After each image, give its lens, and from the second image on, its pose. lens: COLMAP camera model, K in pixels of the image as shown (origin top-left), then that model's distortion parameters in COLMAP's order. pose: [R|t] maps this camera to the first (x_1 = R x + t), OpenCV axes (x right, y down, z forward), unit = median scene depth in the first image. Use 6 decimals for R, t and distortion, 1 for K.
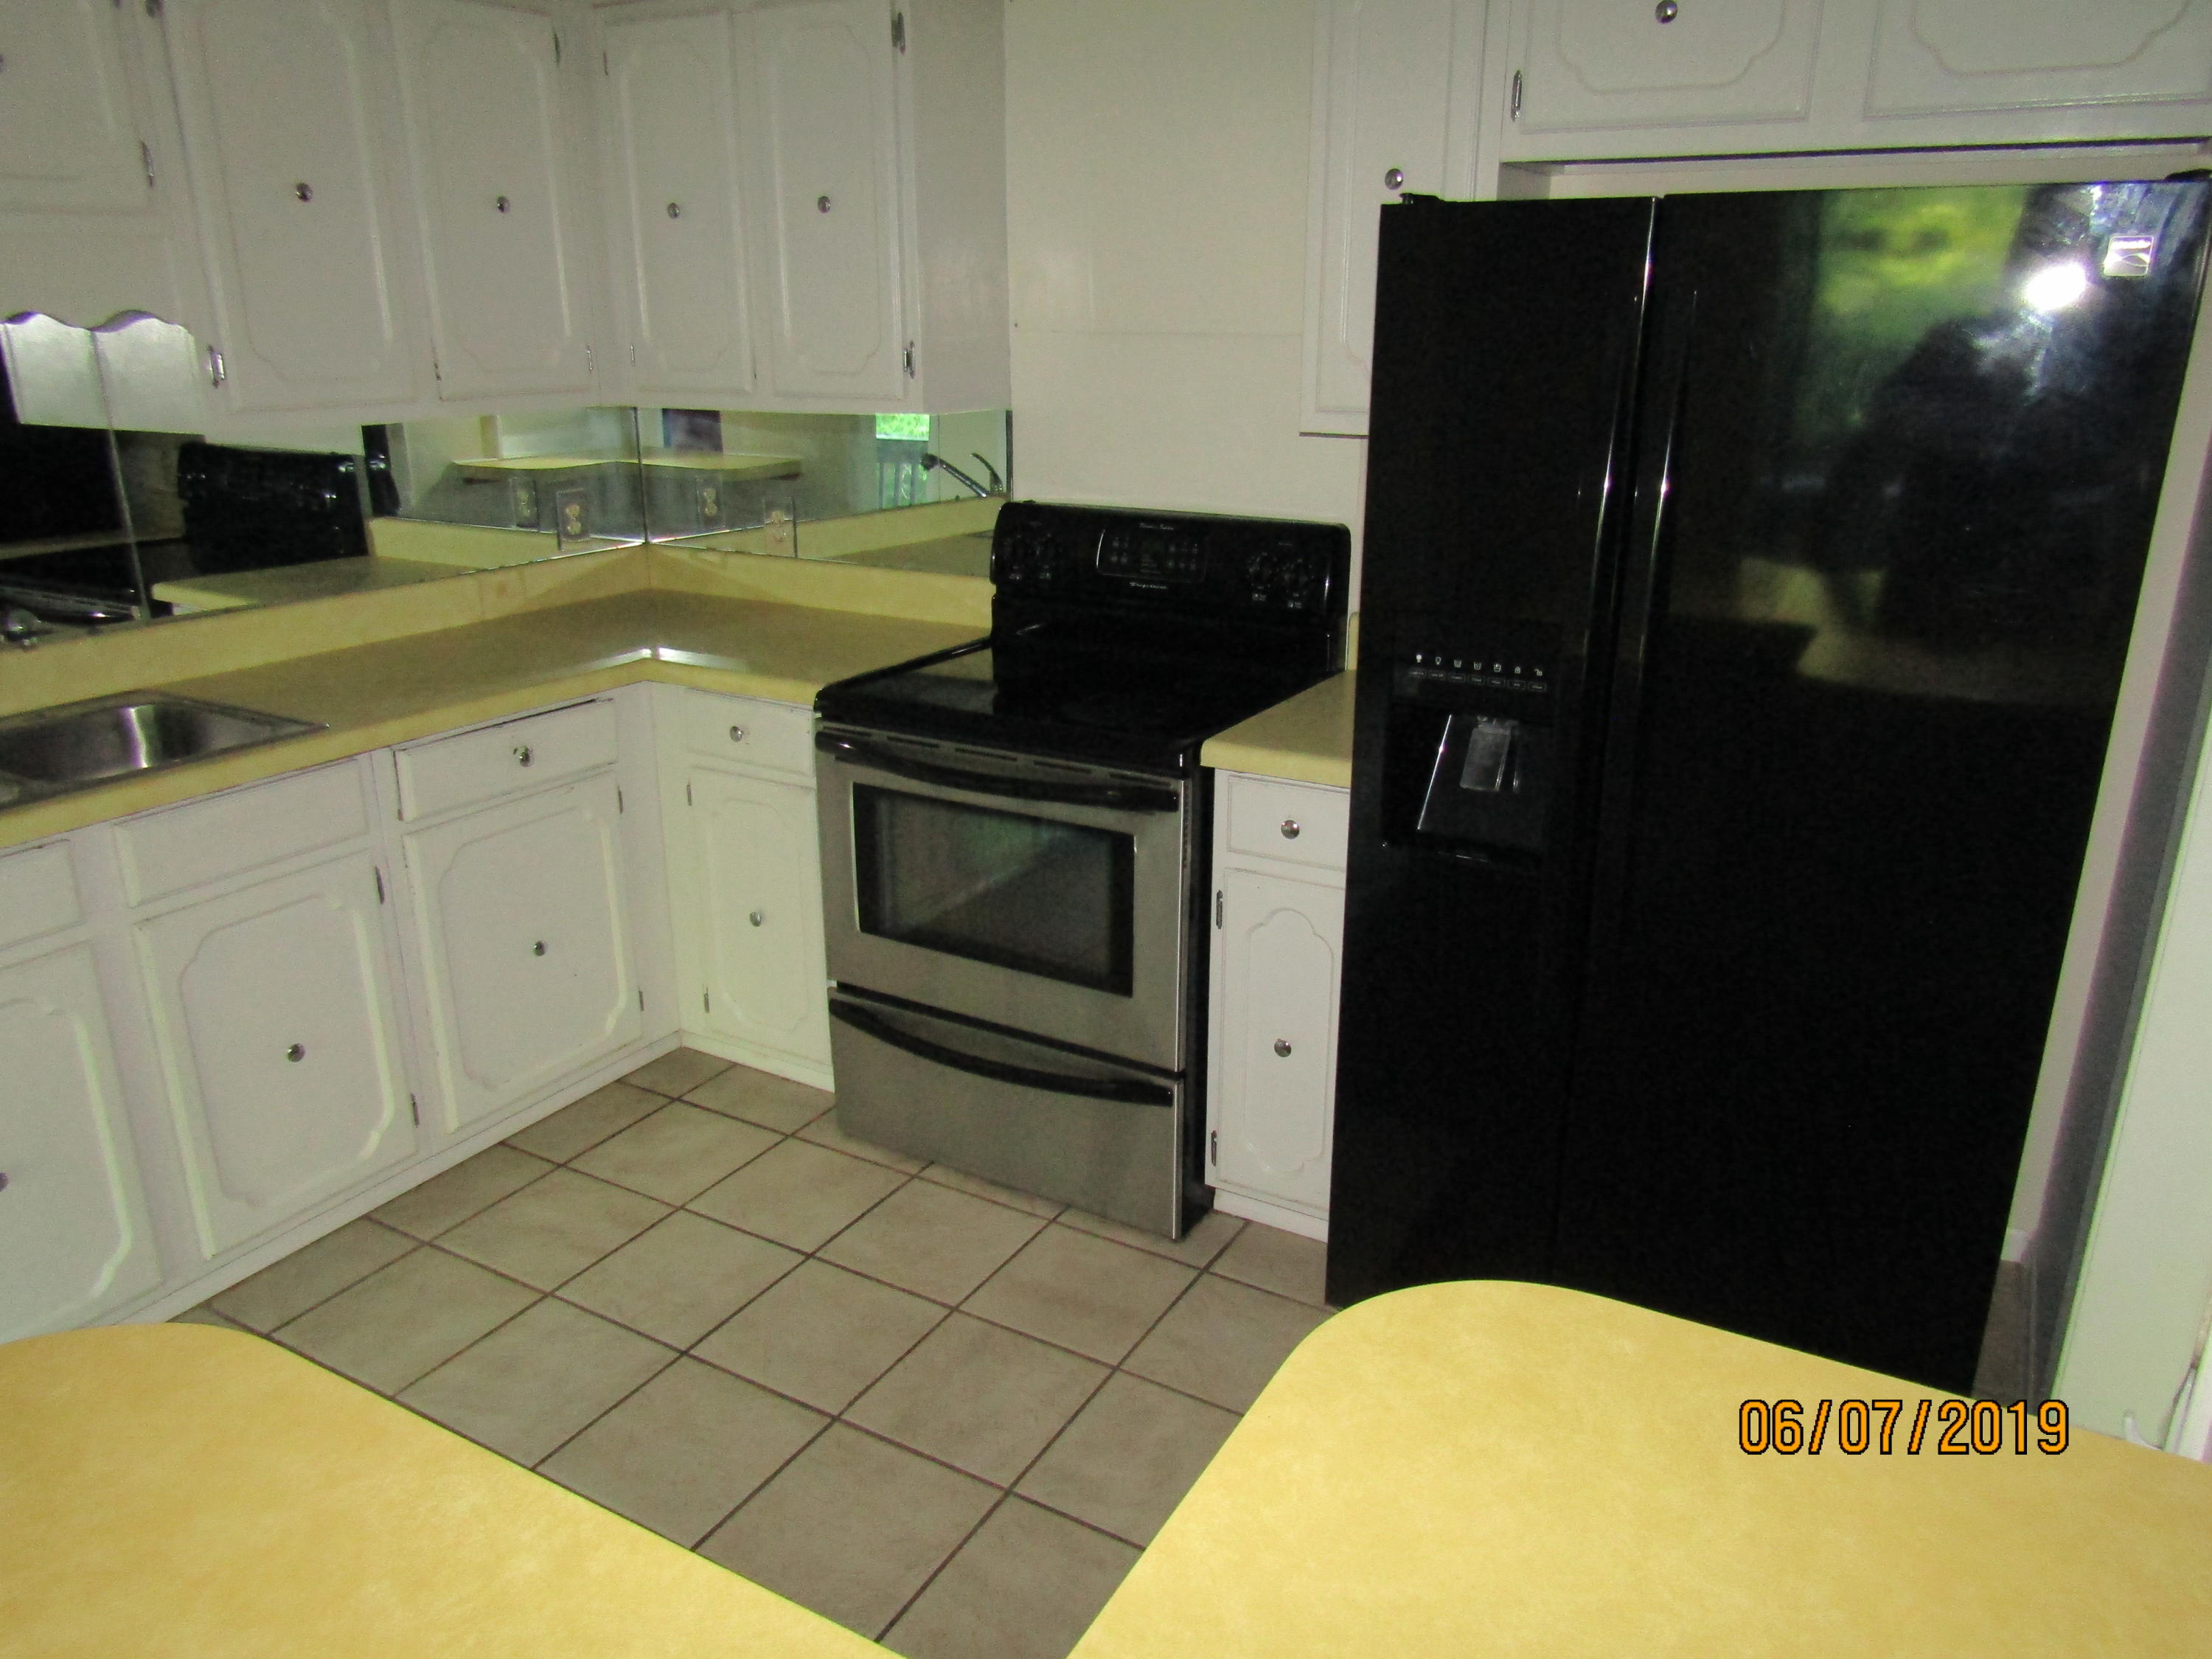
lens RADIAL K [[1585.9, 0, 1106.0], [0, 1585.9, 829.5], [0, 0, 1]] dist [-0.004881, -0.002272]
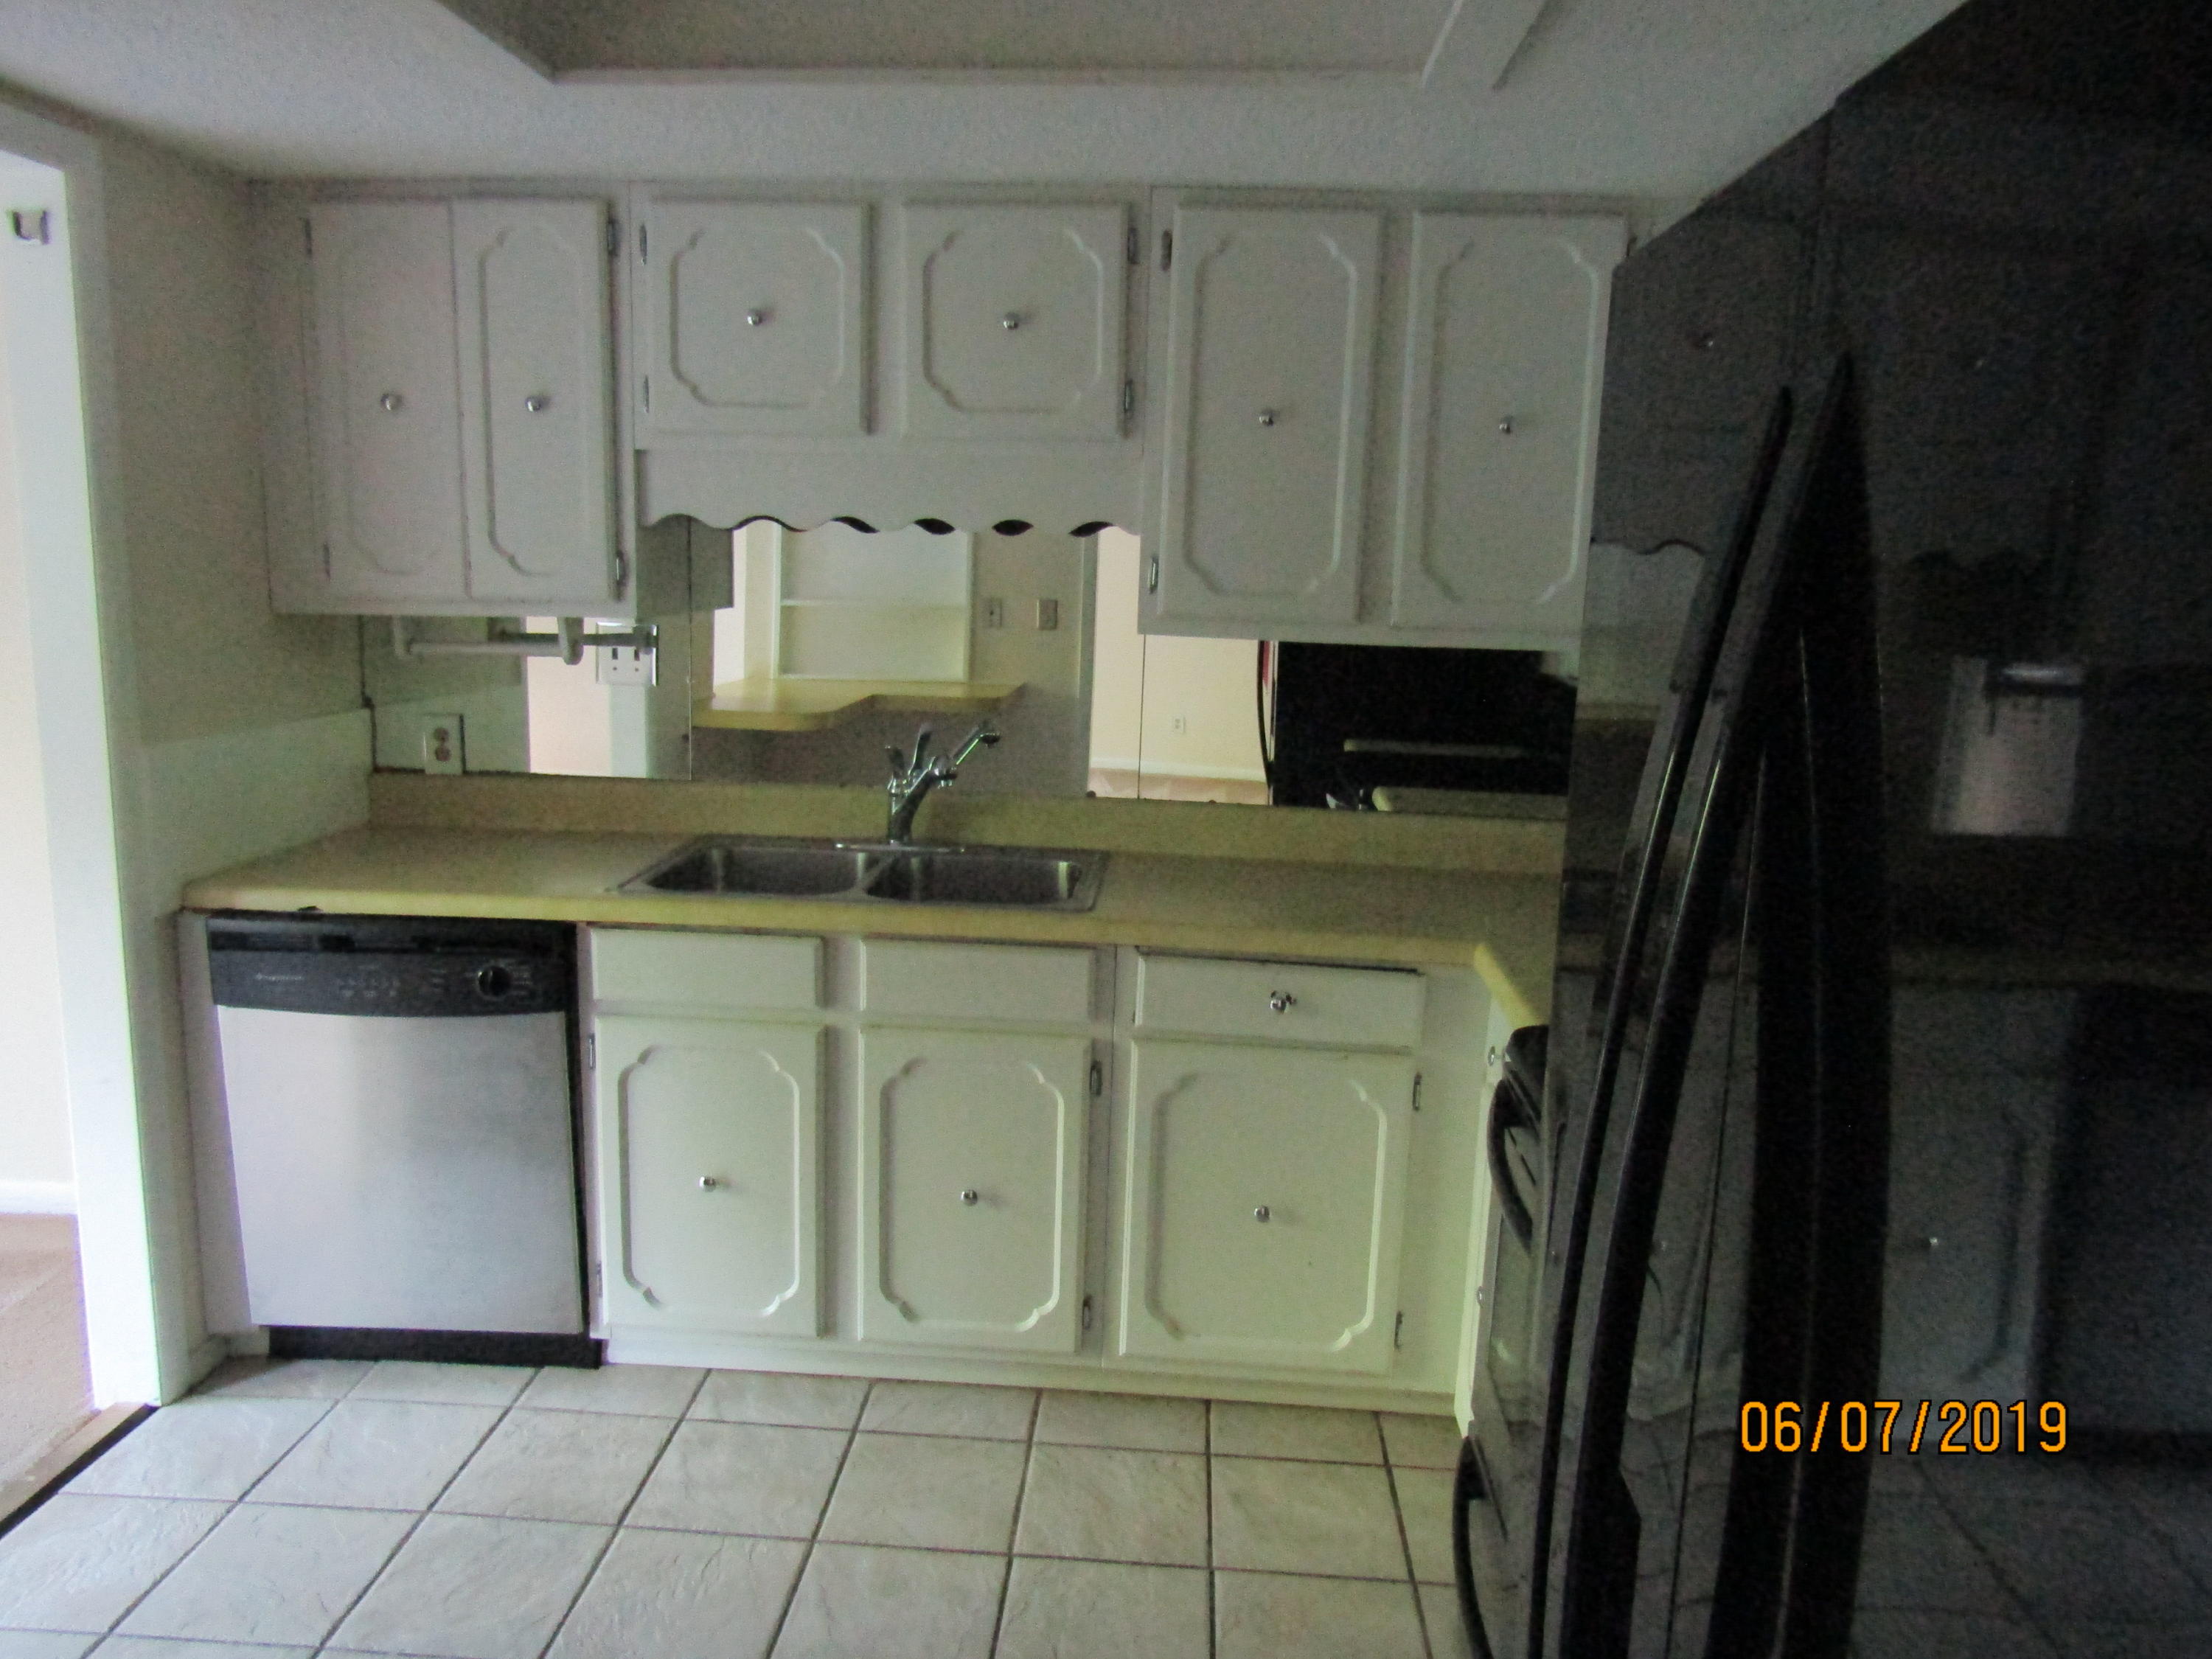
lens RADIAL K [[1585.9, 0, 1106.0], [0, 1585.9, 829.5], [0, 0, 1]] dist [-0.004881, -0.002272]
pose [[0.446929, 0.181510, -0.875961, 0.373587], [-0.316232, 0.948032, 0.035098, -0.143733], [0.836810, 0.261321, 0.481103, 0.462769]]
